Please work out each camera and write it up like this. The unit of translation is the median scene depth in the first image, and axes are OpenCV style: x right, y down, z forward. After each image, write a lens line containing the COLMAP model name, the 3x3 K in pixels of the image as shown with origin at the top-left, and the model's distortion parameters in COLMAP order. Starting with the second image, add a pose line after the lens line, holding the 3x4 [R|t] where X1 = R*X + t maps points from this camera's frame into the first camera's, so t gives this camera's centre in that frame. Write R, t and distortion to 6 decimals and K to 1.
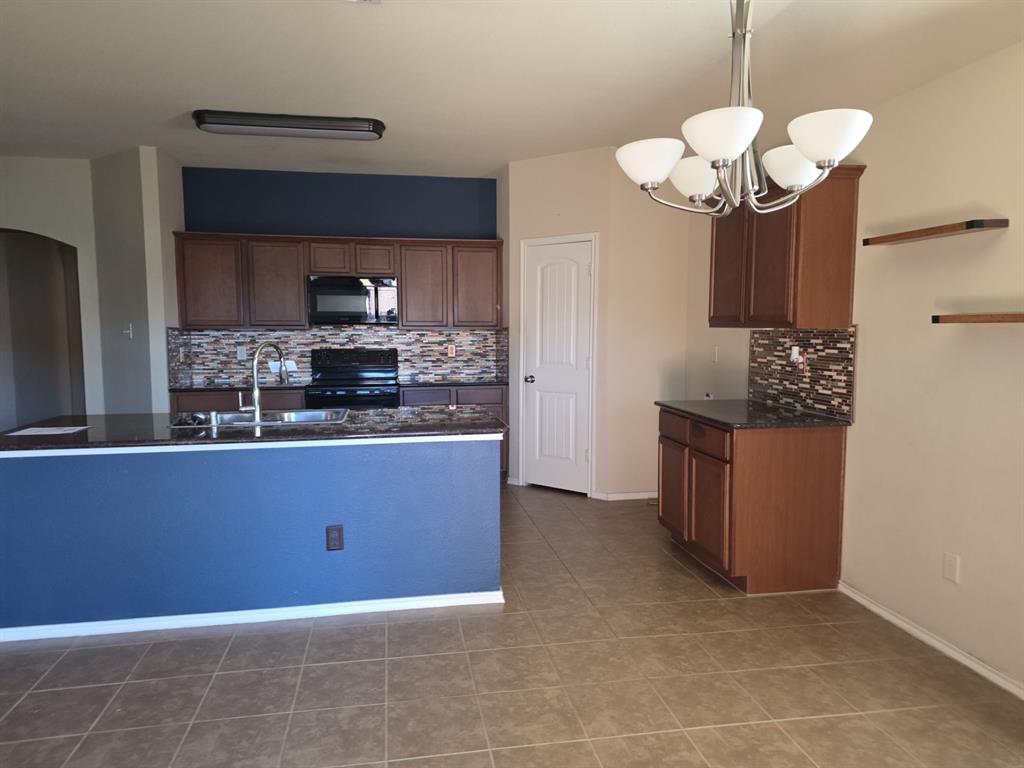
lens RADIAL K [[671.0, 0, 505.1], [0, 671.0, 382.1], [0, 0, 1]] dist [0.078310, -0.065801]
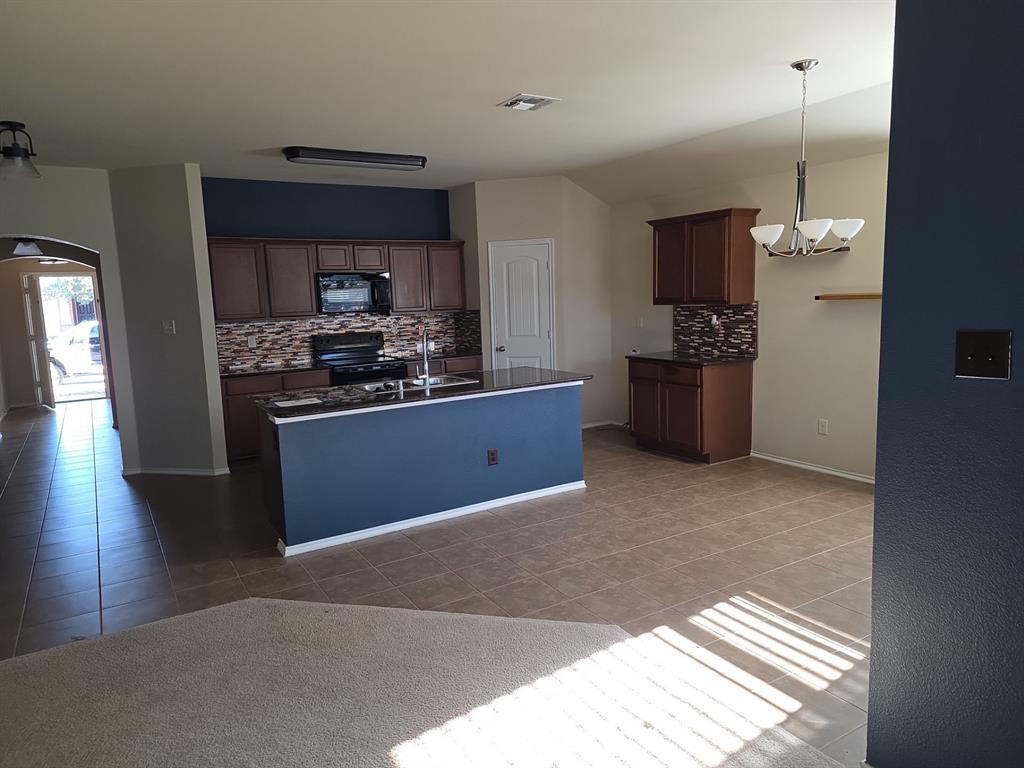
lens RADIAL K [[671.0, 0, 501.6], [0, 671.0, 382.7], [0, 0, 1]] dist [0.078310, -0.065801]
pose [[0.931688, -0.080508, 0.354227, -0.601537], [0.066369, 0.996444, 0.051907, -0.008482], [-0.357146, -0.024851, 0.933718, -0.318470]]
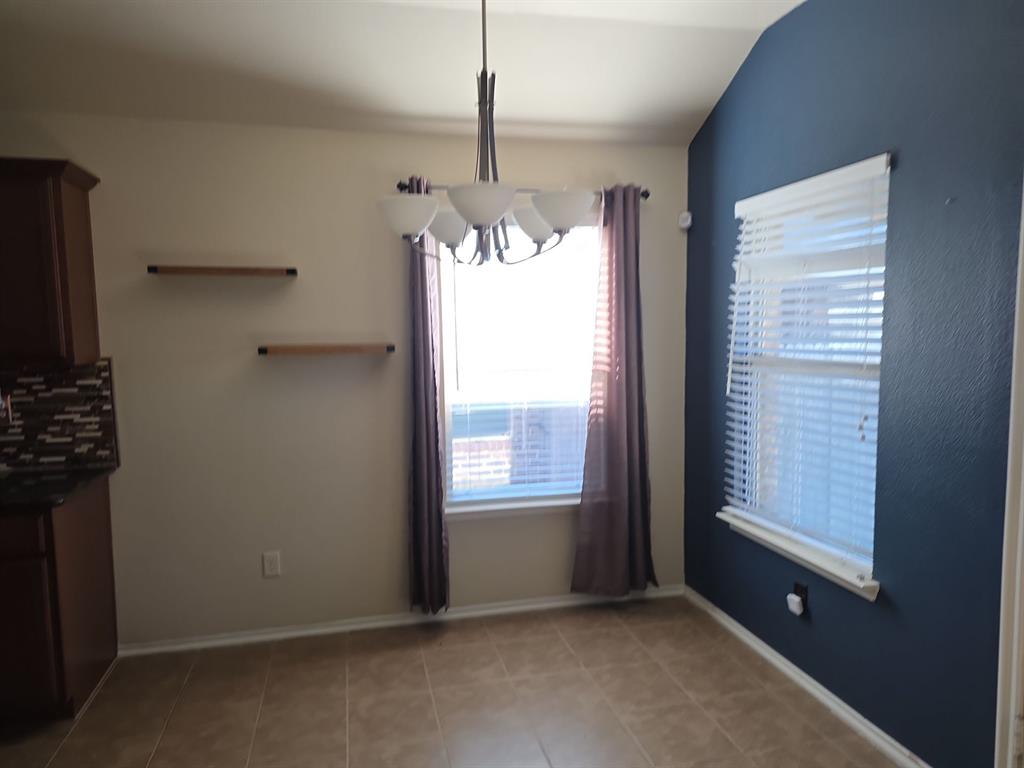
lens RADIAL K [[664.7, 0, 504.8], [0, 664.7, 397.0], [0, 0, 1]] dist [0.082680, -0.075205]
pose [[-0.061818, -0.098036, 0.993261, -0.334547], [0.096658, 0.989899, 0.103720, -0.063305], [-0.993396, 0.102419, -0.051717, 0.454930]]
